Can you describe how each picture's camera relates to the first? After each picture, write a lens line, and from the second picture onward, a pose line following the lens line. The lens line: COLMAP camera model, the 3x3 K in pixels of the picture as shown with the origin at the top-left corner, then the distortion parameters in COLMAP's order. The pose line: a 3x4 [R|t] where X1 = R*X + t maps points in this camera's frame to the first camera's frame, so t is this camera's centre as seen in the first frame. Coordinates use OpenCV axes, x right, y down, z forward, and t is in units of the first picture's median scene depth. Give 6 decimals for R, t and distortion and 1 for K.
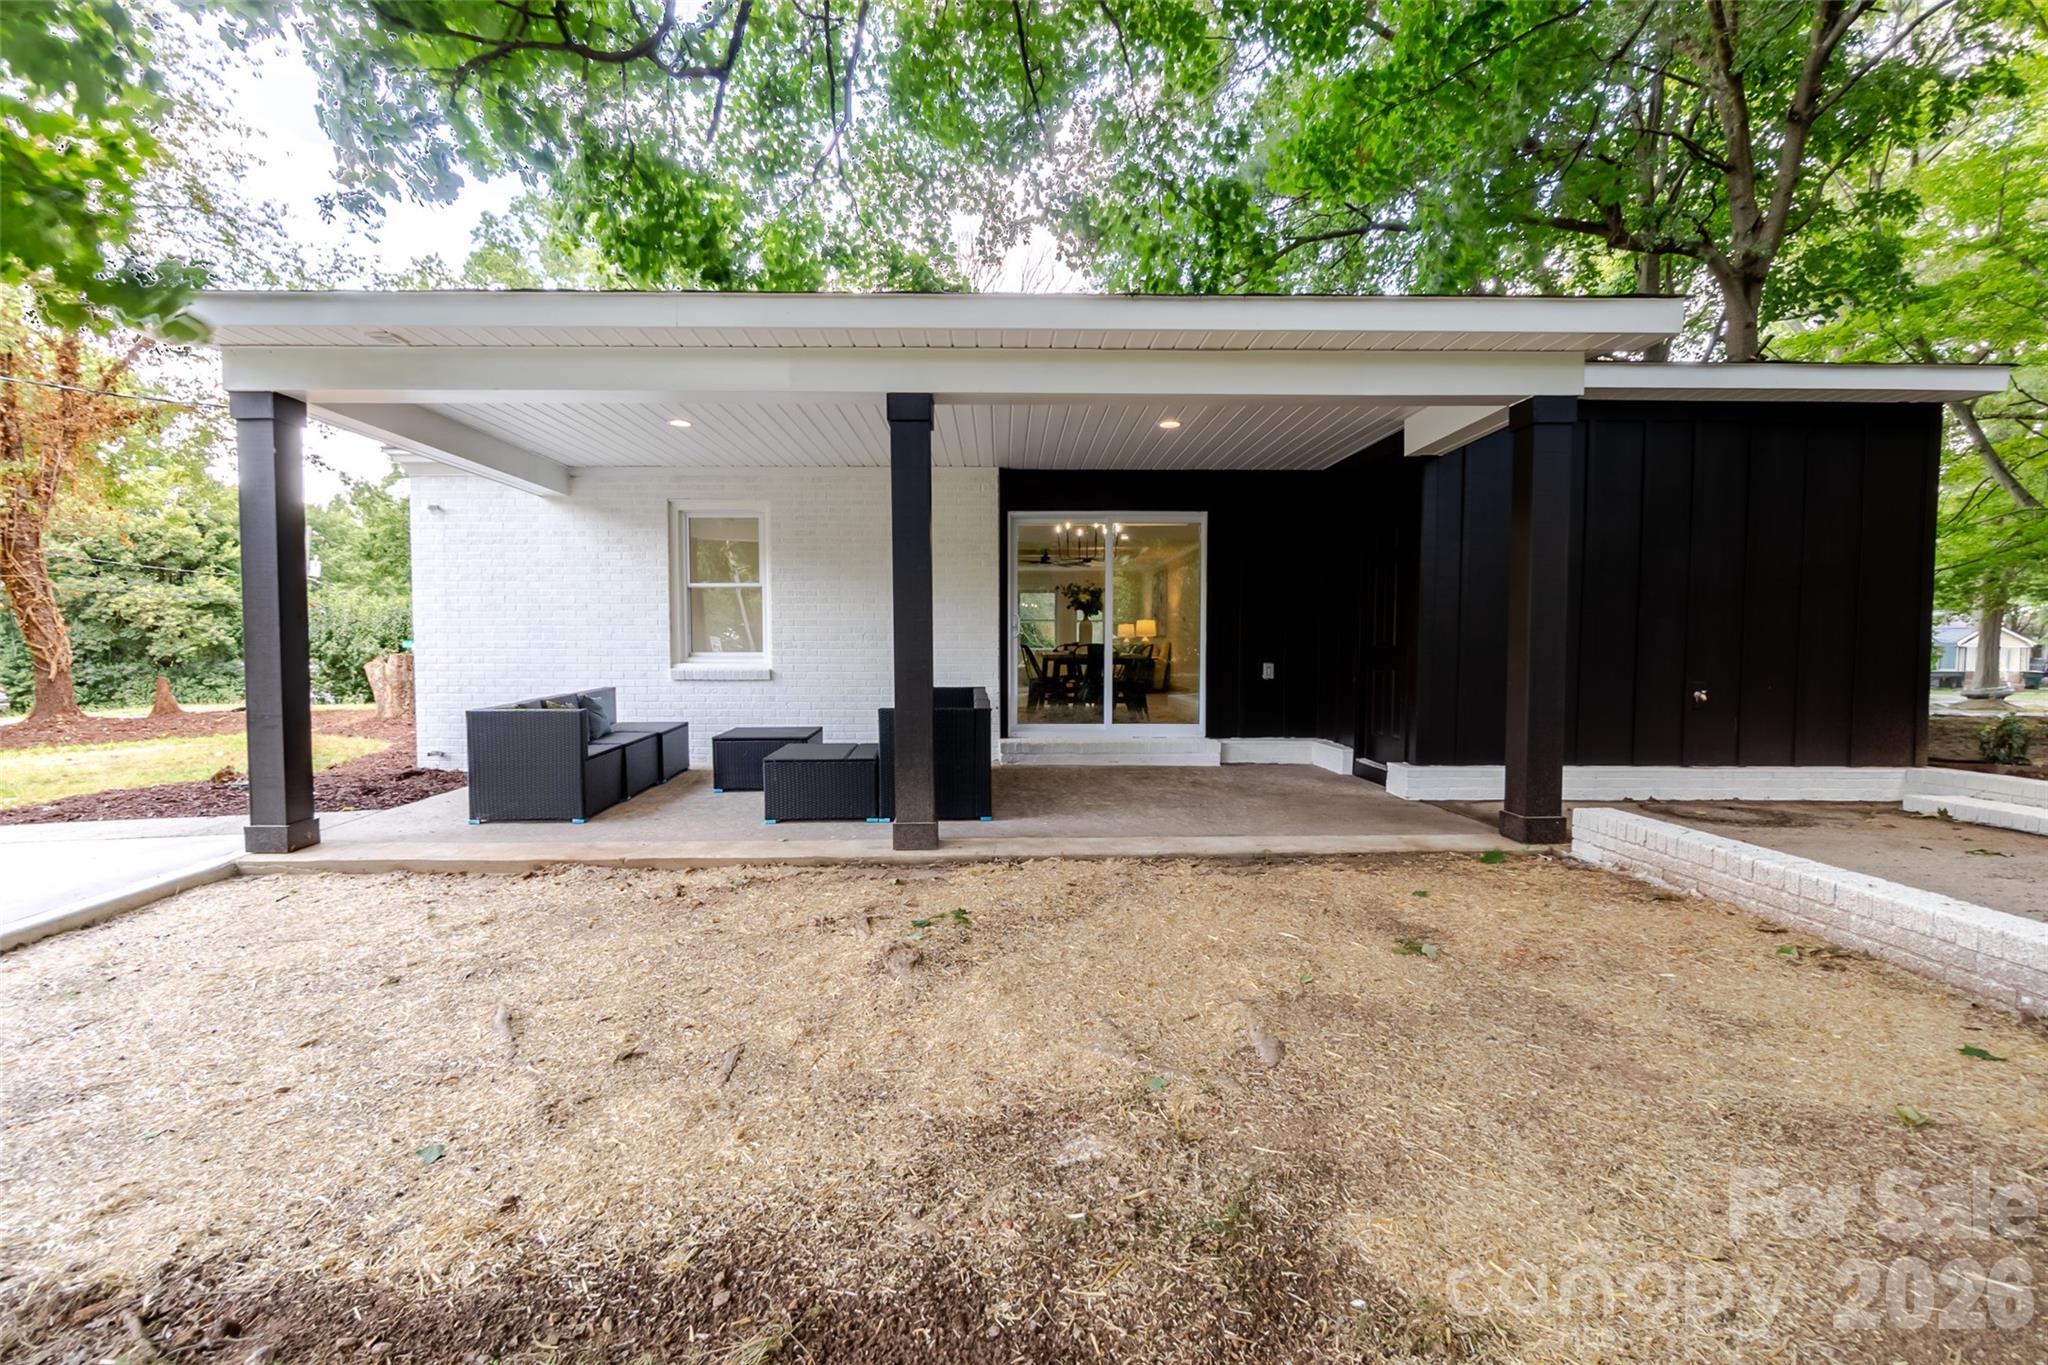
lens RADIAL K [[907.3, 0, 1002.4], [0, 907.3, 679.4], [0, 0, 1]] dist [-0.002819, -0.000248]
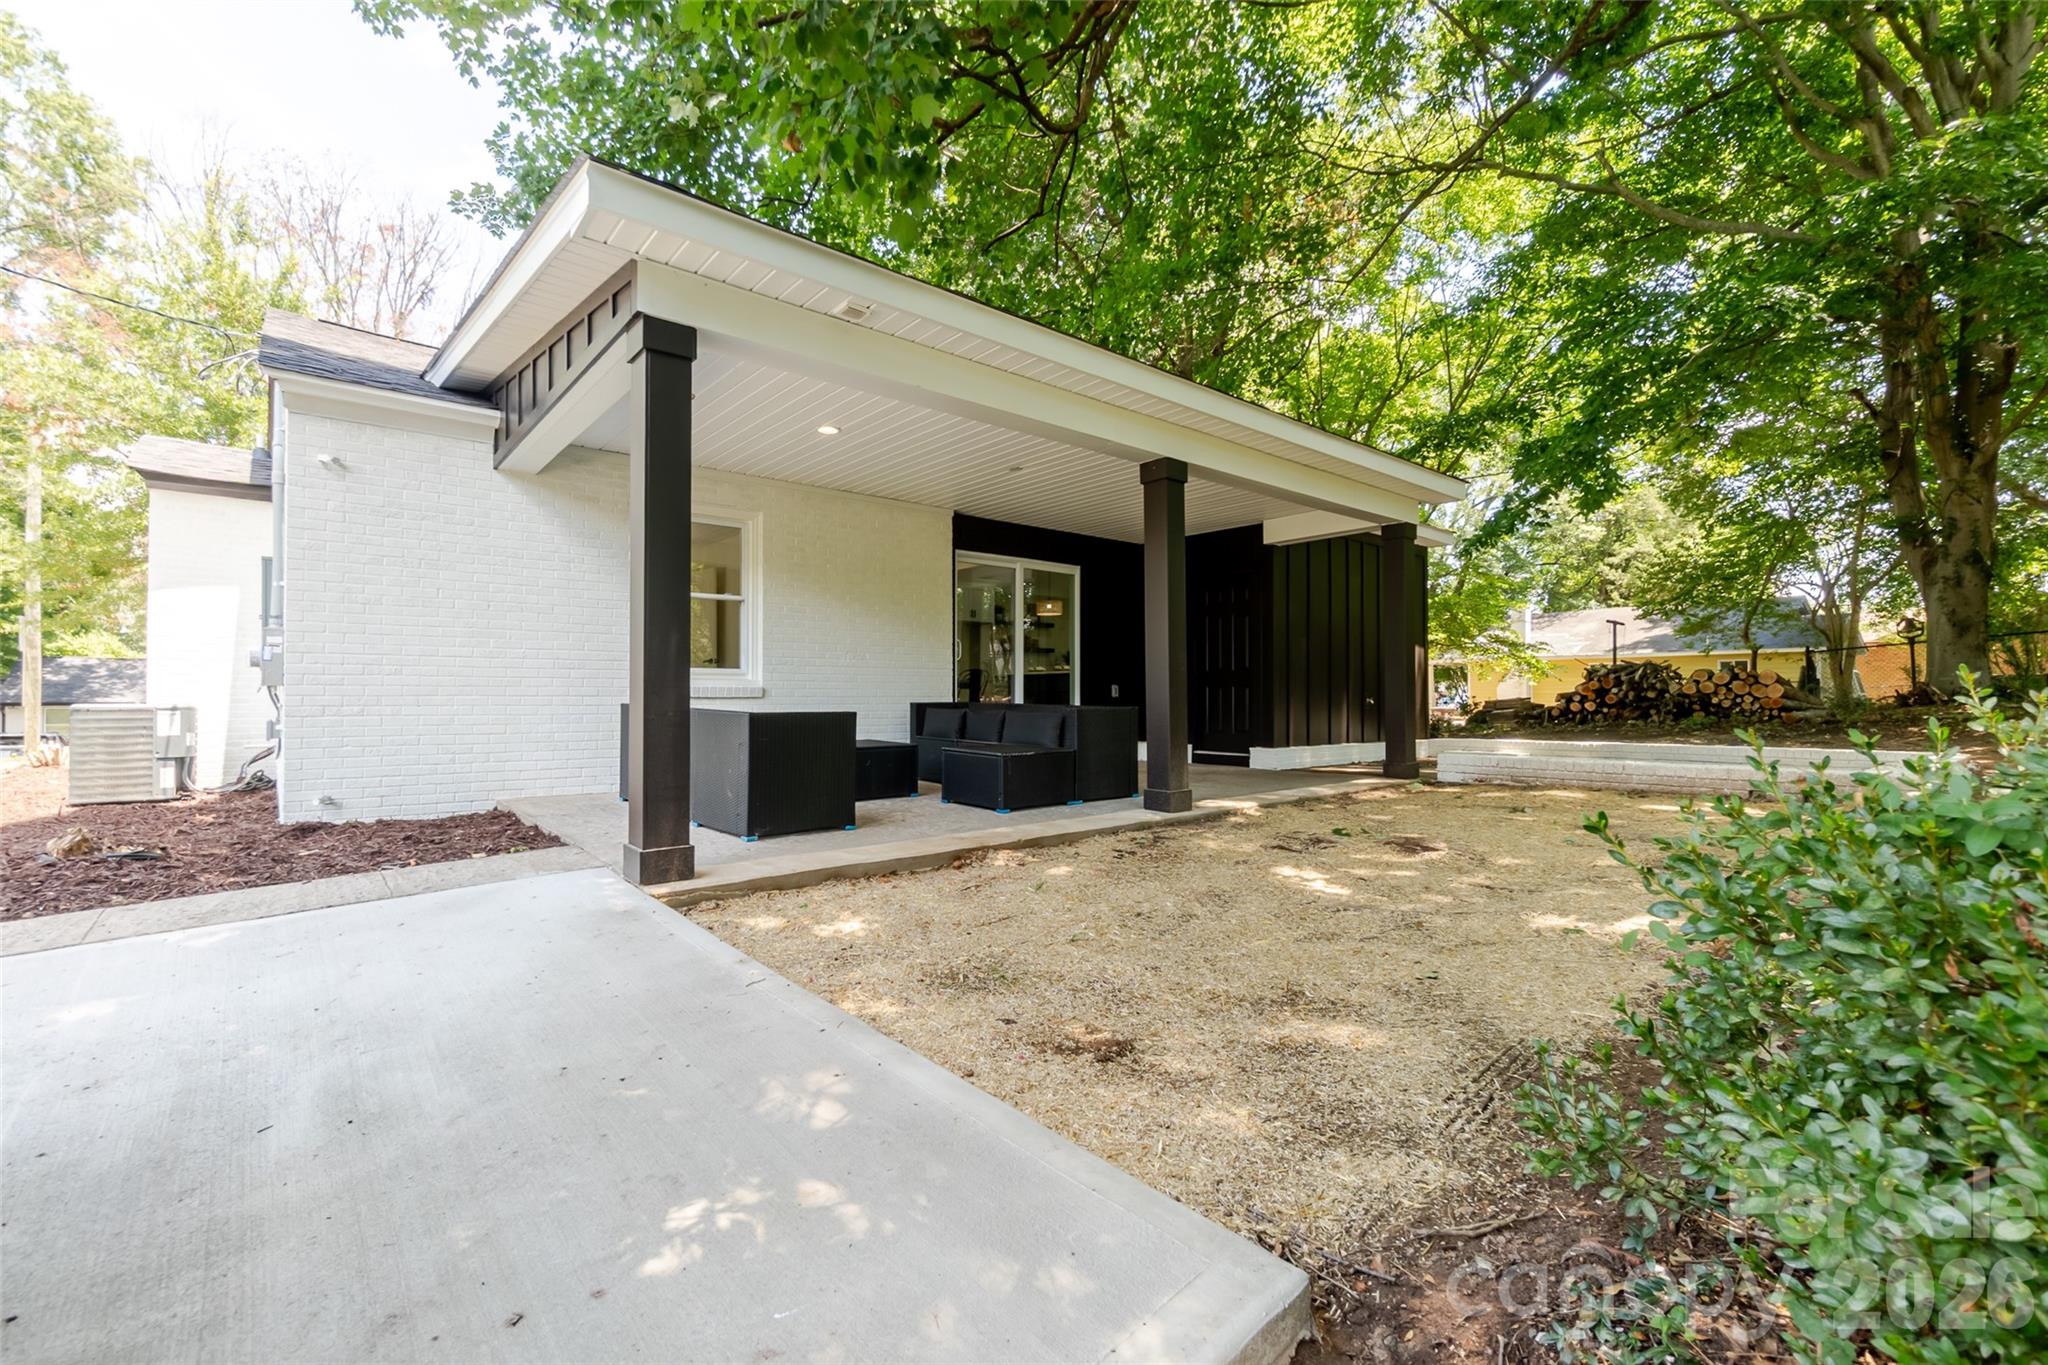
lens RADIAL K [[907.3, 0, 1002.4], [0, 907.3, 679.4], [0, 0, 1]] dist [-0.002819, -0.000248]
pose [[0.770824, 0.014911, 0.636874, -0.859809], [0.018464, 0.998783, -0.045732, 0.039926], [-0.636781, 0.047010, 0.769611, 0.123518]]
